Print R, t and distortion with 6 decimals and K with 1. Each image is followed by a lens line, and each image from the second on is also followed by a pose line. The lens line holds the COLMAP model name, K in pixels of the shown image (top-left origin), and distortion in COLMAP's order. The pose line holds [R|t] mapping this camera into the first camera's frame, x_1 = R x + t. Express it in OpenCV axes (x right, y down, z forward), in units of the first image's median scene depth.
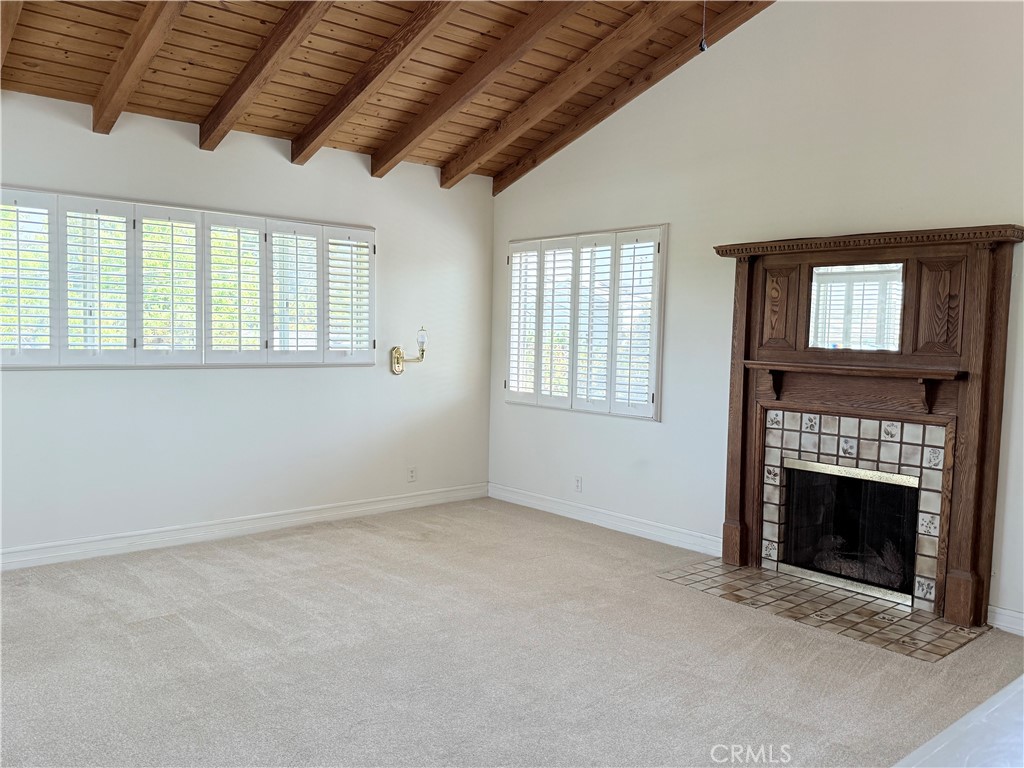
lens RADIAL K [[832.5, 0, 511.4], [0, 832.5, 379.9], [0, 0, 1]] dist [0.084522, -0.127638]
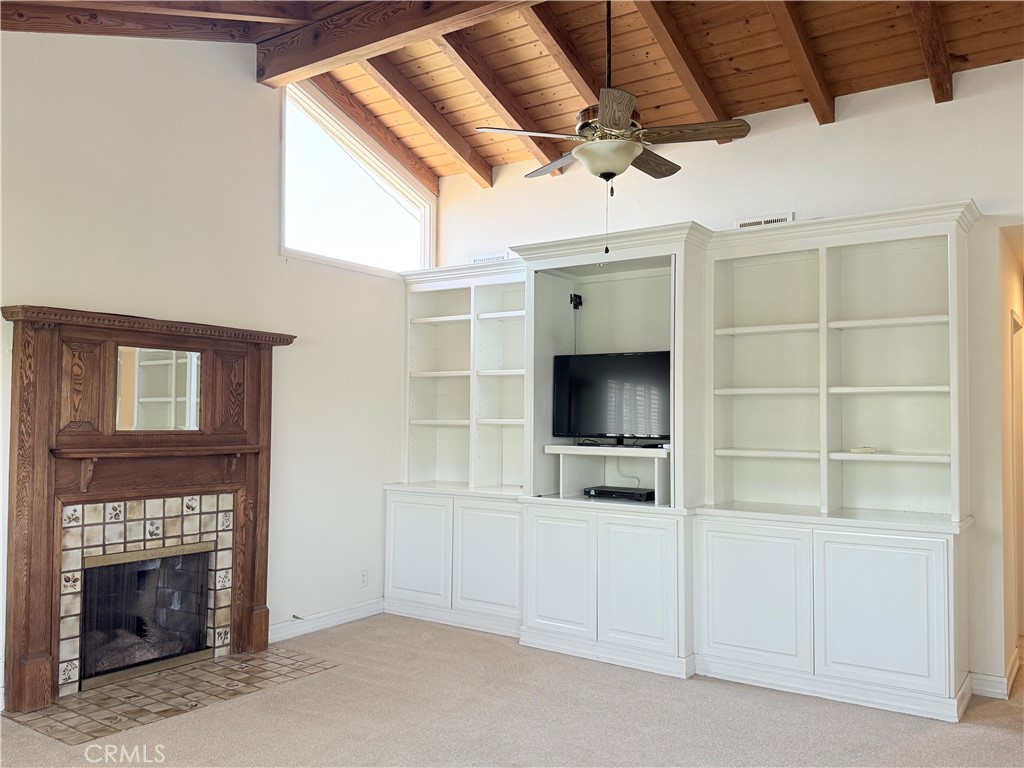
lens RADIAL K [[832.5, 0, 515.1], [0, 832.5, 388.8], [0, 0, 1]] dist [0.084522, -0.127638]
pose [[-0.224984, 0.010091, 0.974310, -0.673268], [0.043451, 0.999056, -0.000314, -0.067371], [-0.973393, 0.042264, -0.225210, 0.799475]]
